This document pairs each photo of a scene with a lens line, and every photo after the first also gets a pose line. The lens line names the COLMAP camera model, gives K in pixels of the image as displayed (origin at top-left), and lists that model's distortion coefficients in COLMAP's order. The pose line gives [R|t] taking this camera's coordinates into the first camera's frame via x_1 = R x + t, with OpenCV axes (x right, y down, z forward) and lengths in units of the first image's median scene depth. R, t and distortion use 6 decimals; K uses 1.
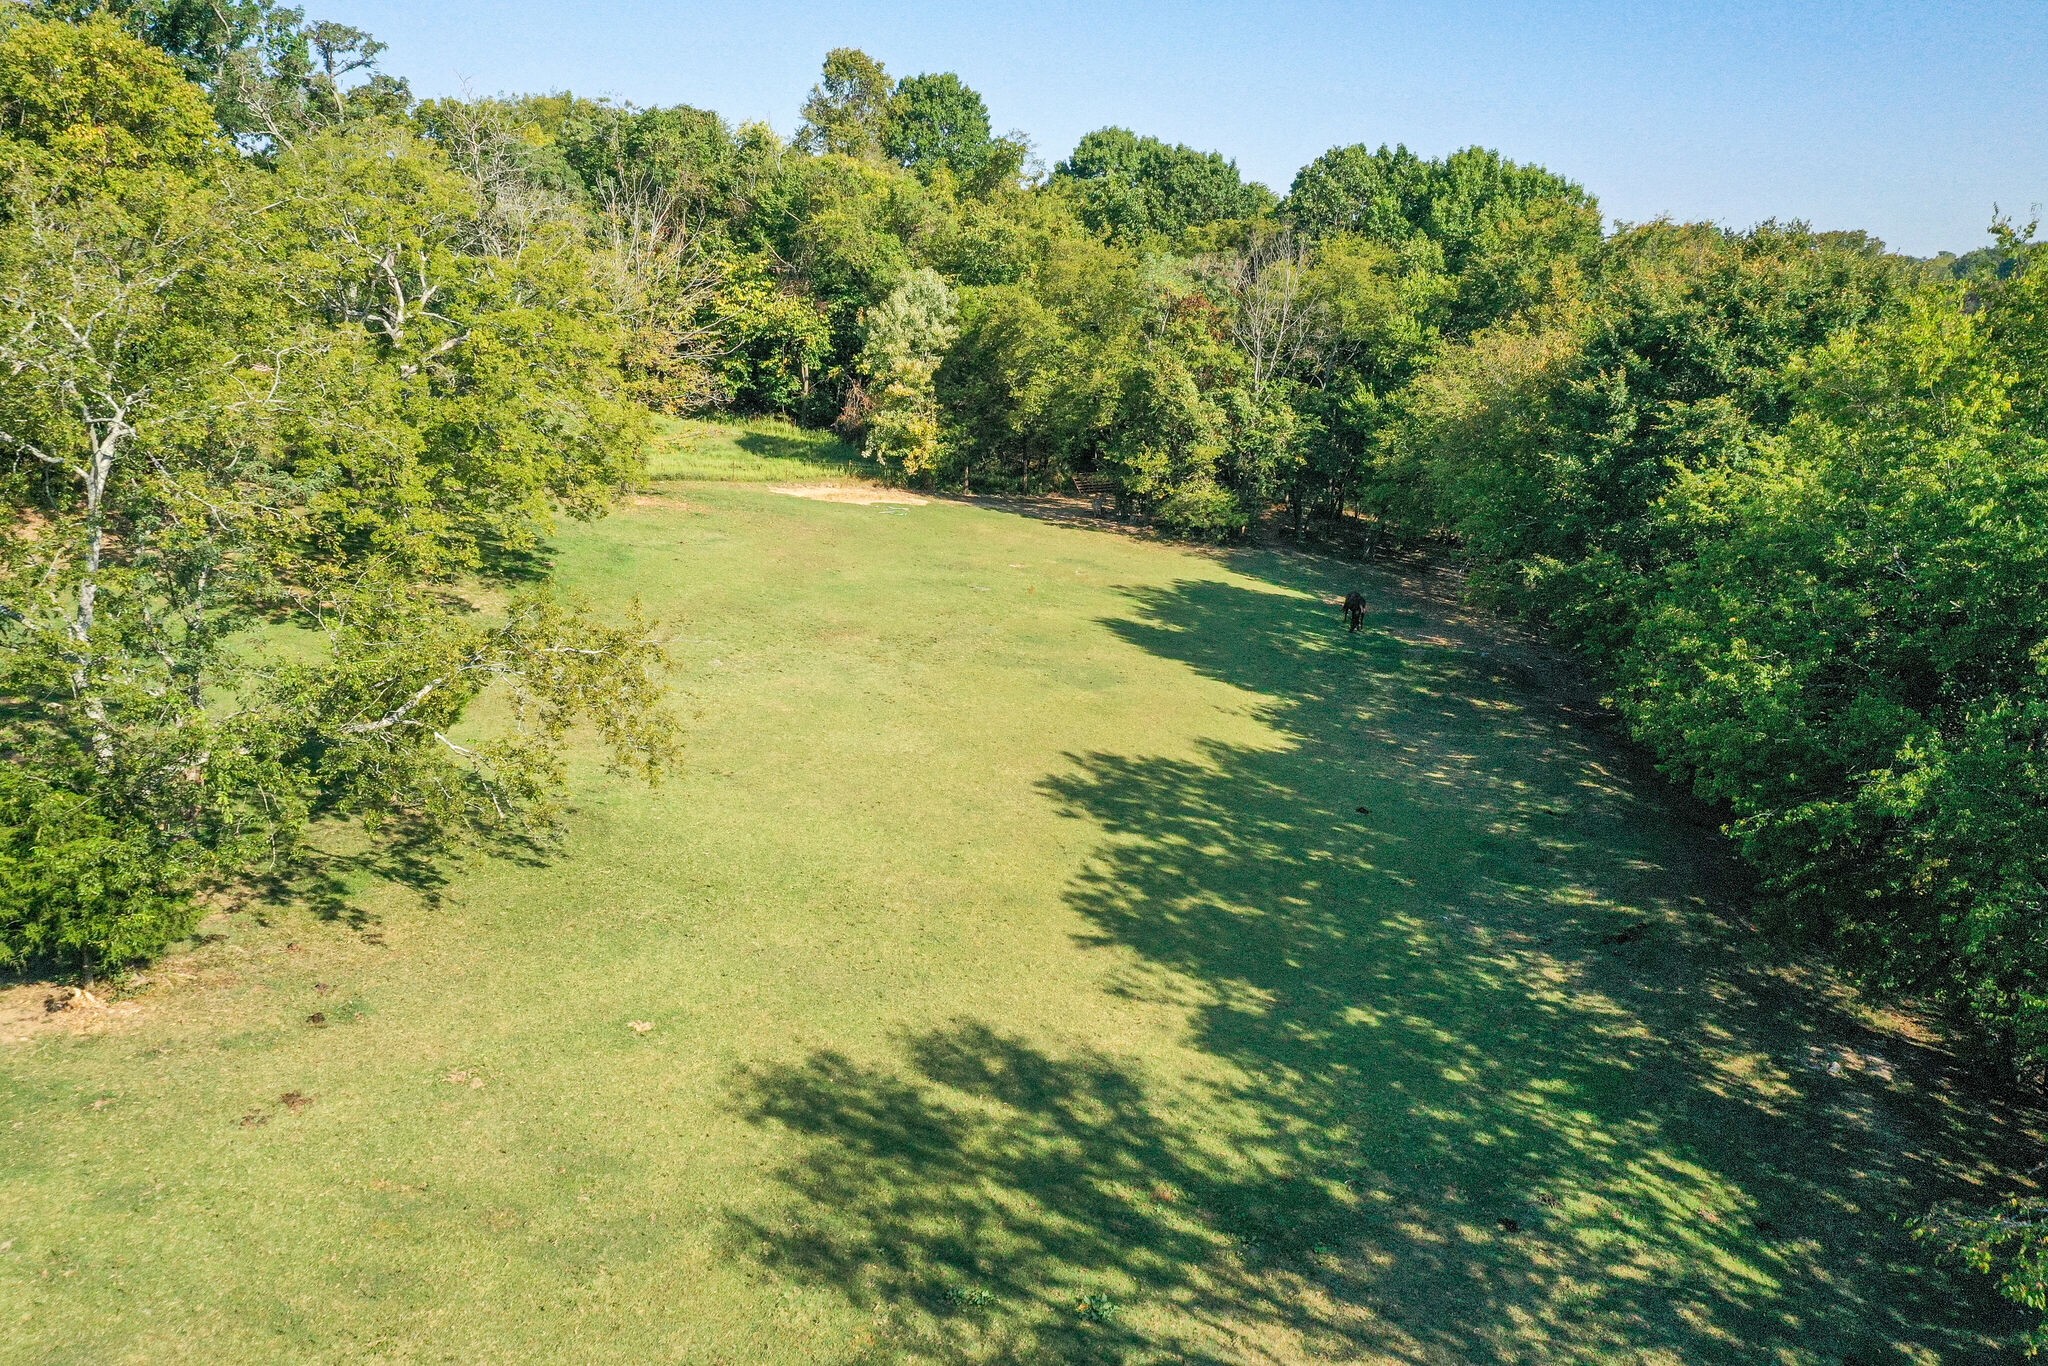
lens RADIAL K [[1622.3, 0, 1030.3], [0, 1622.3, 684.6], [0, 0, 1]] dist [-0.007291, 0.014475]
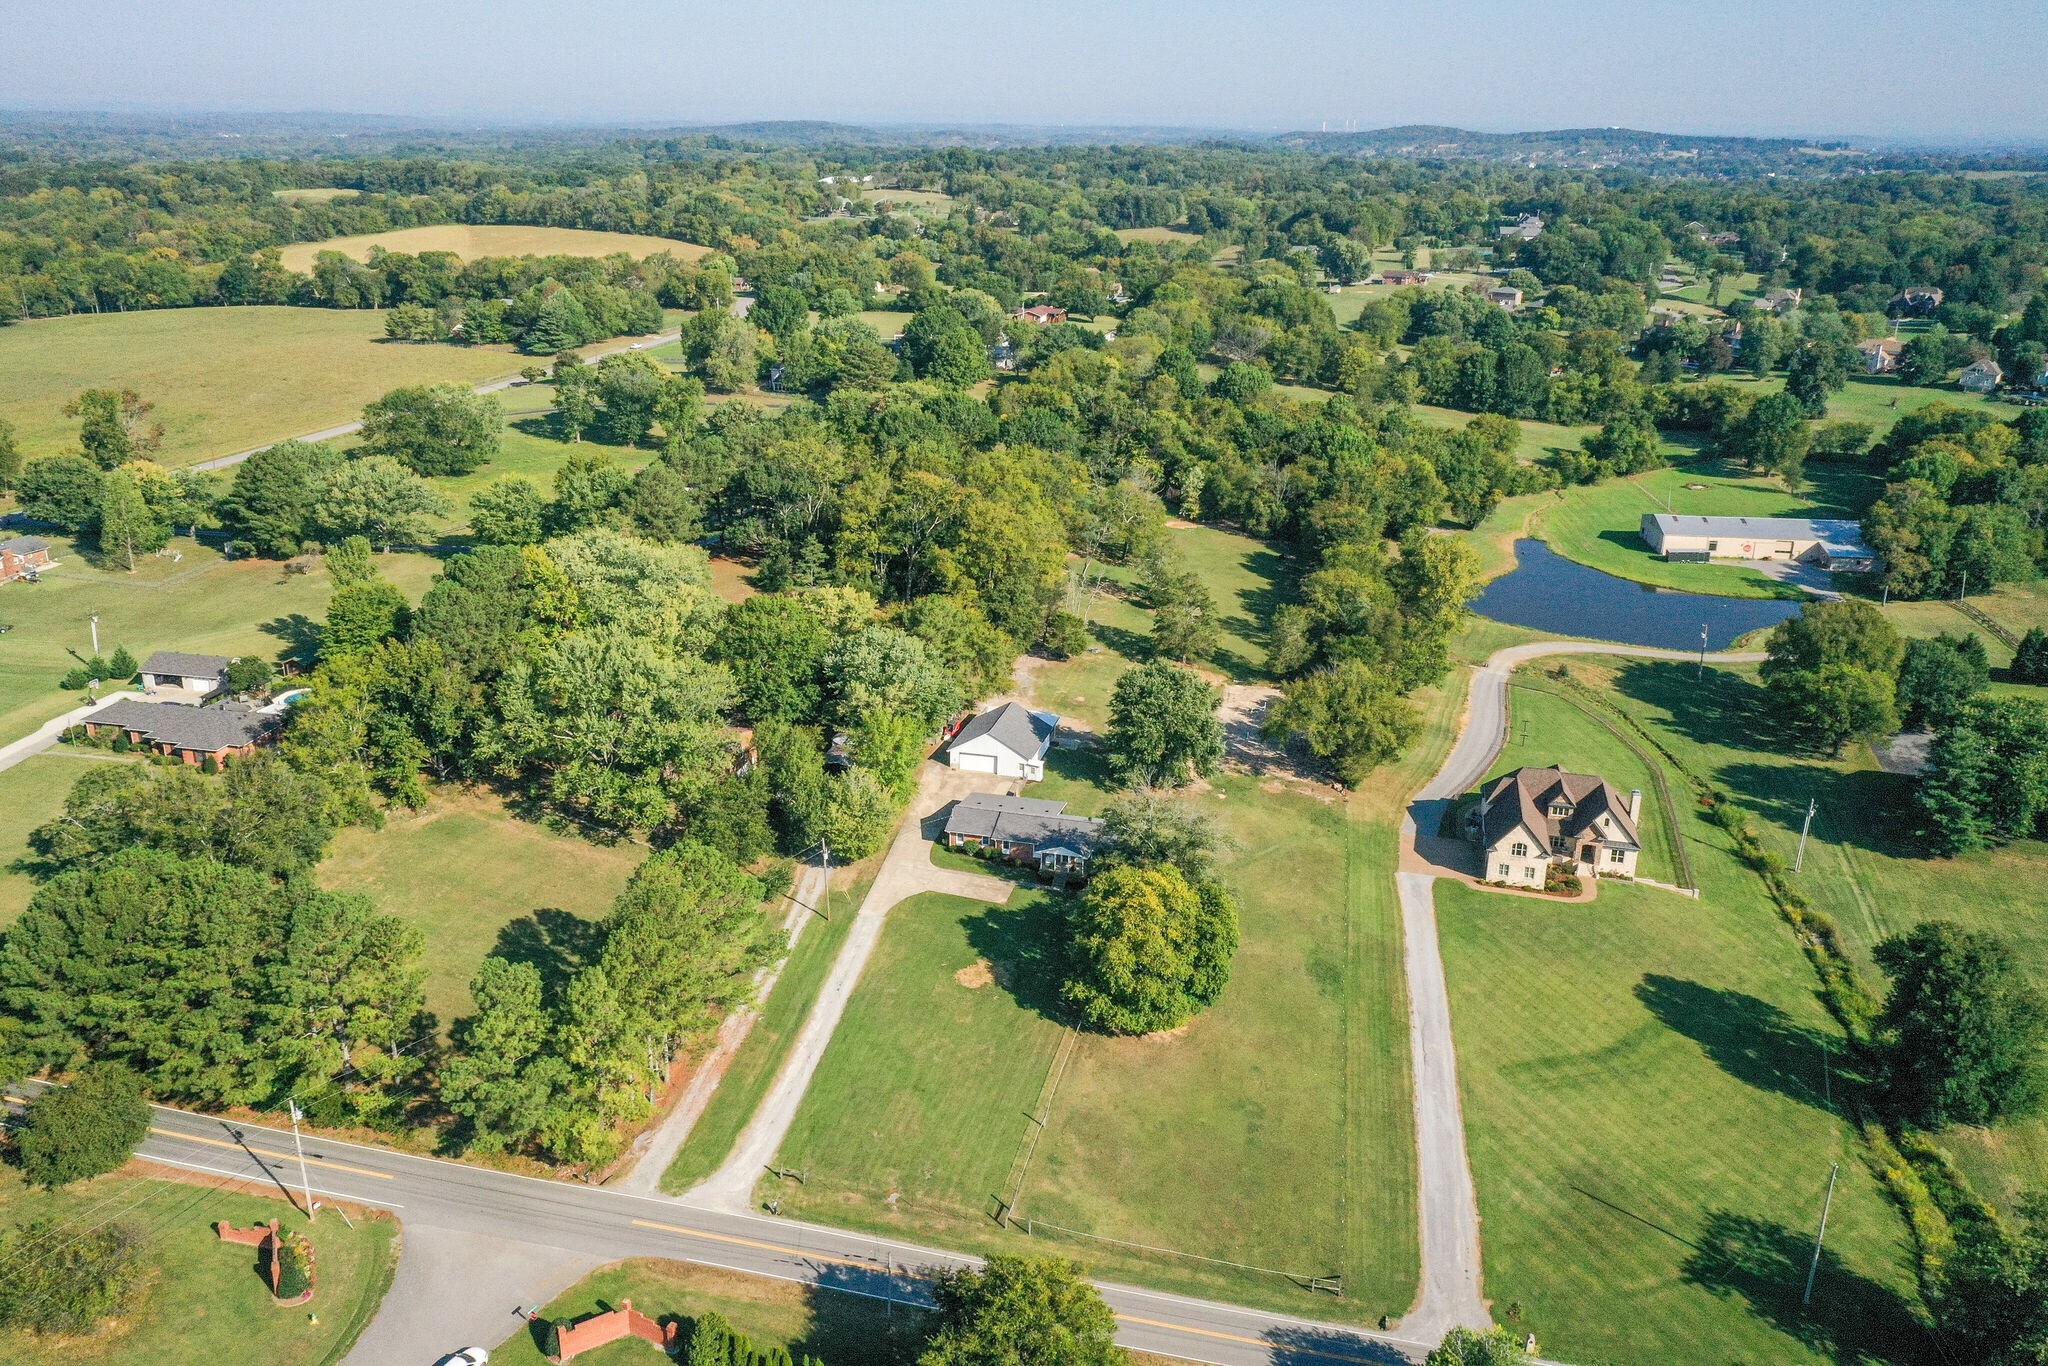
lens RADIAL K [[1622.3, 0, 1027.2], [0, 1622.3, 684.2], [0, 0, 1]] dist [-0.007291, 0.014475]
pose [[0.998400, 0.032398, -0.046344, -0.302307], [-0.027114, 0.993515, 0.110419, -0.164266], [0.049620, -0.108986, 0.992804, -3.304758]]
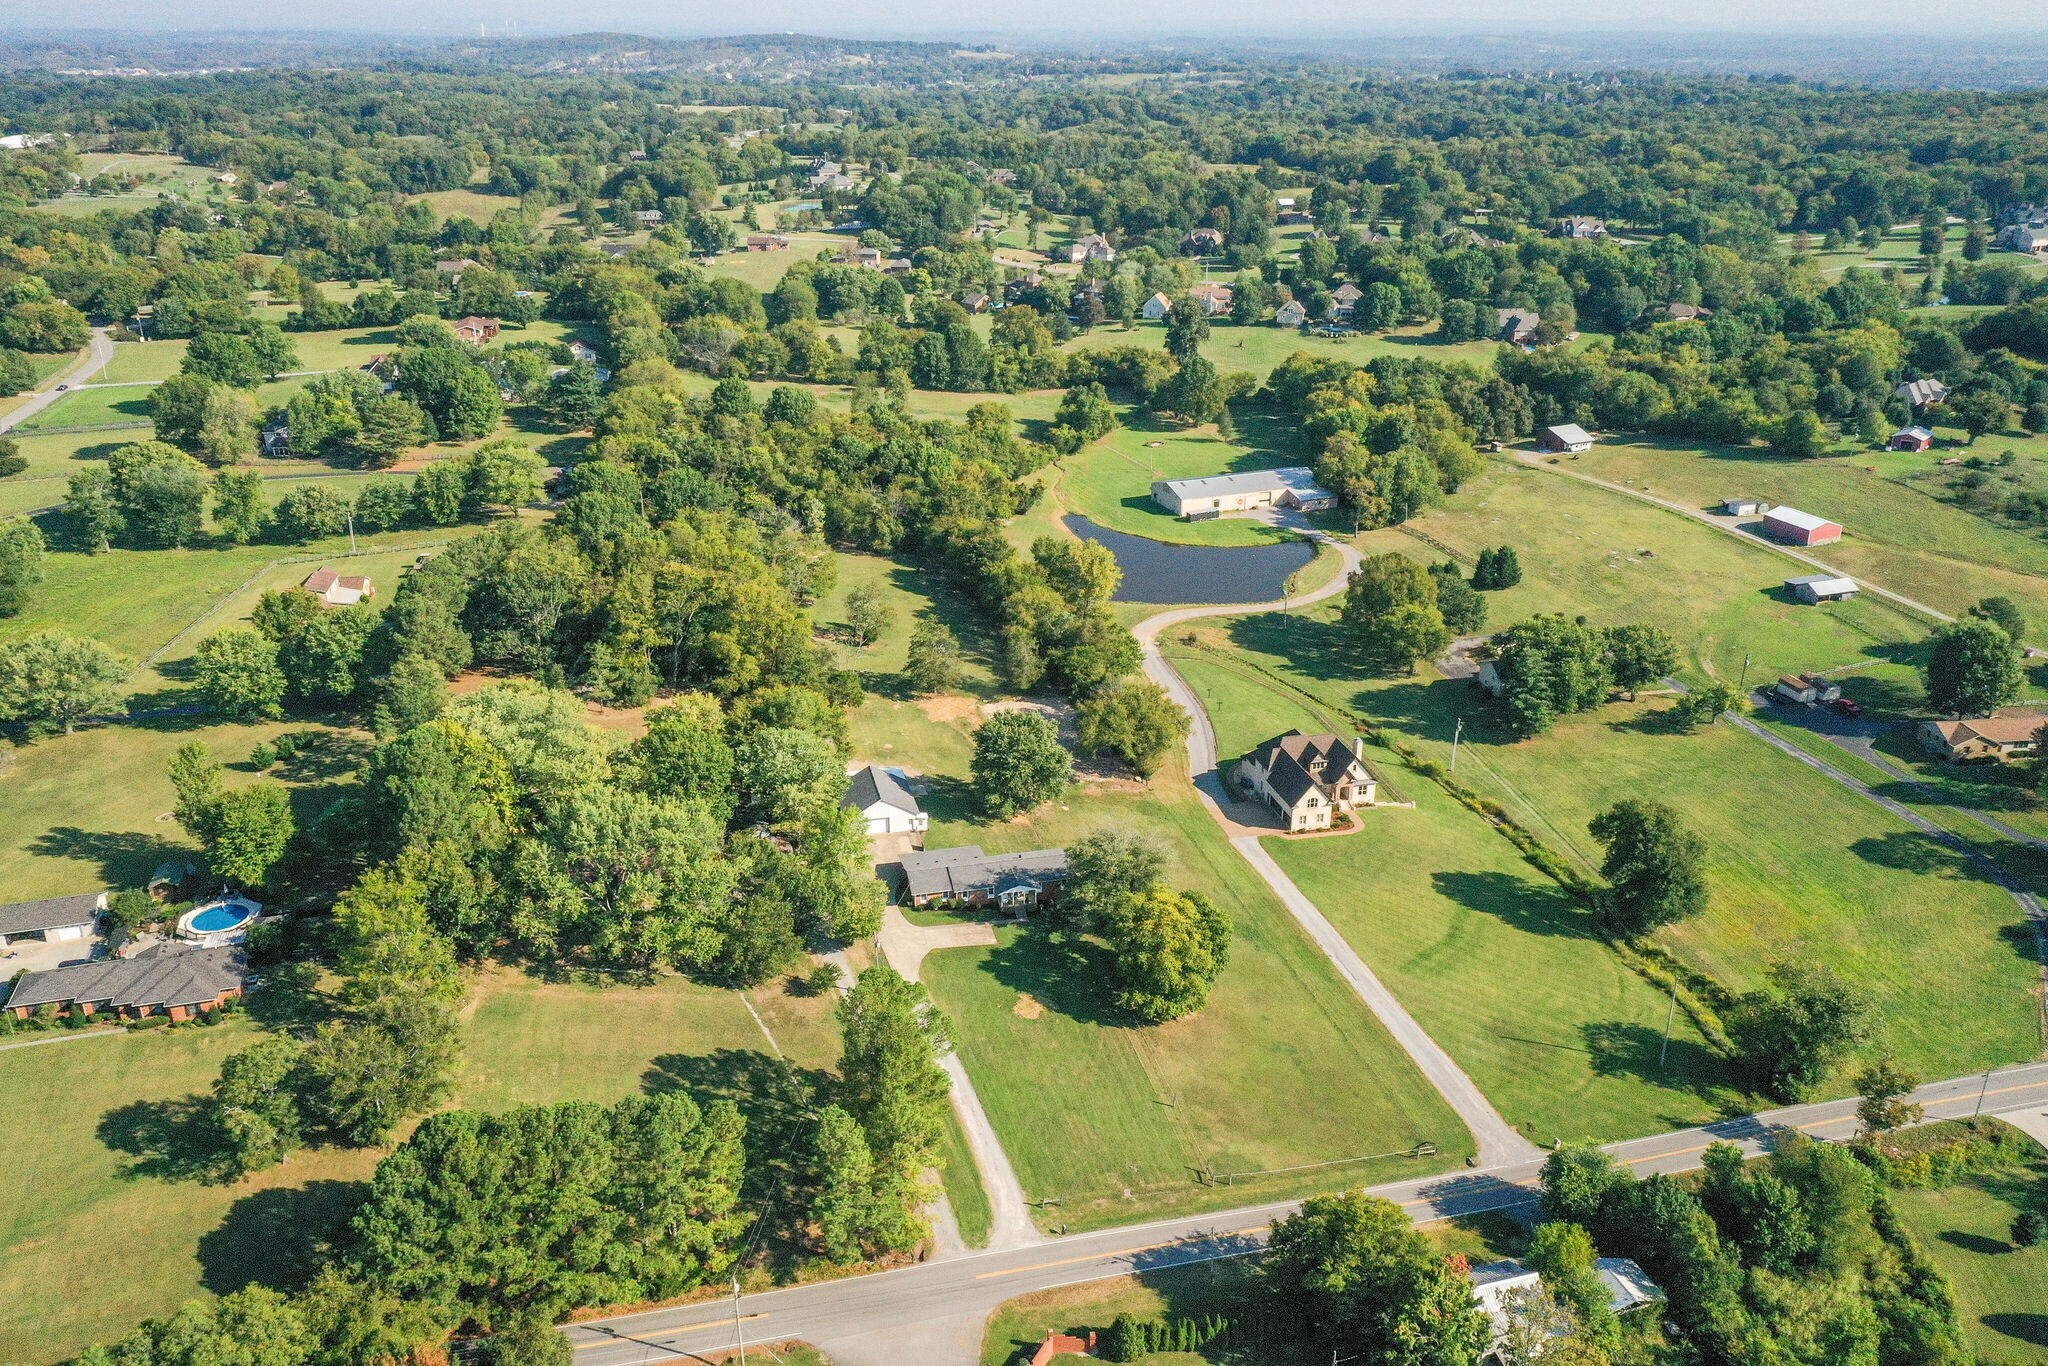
lens RADIAL K [[1622.3, 0, 1037.4], [0, 1622.3, 687.1], [0, 0, 1]] dist [-0.007291, 0.014475]
pose [[0.904896, -0.157343, 0.395483, -1.449658], [0.088962, 0.978558, 0.185768, -0.559609], [-0.416233, -0.132918, 0.899491, -3.546355]]
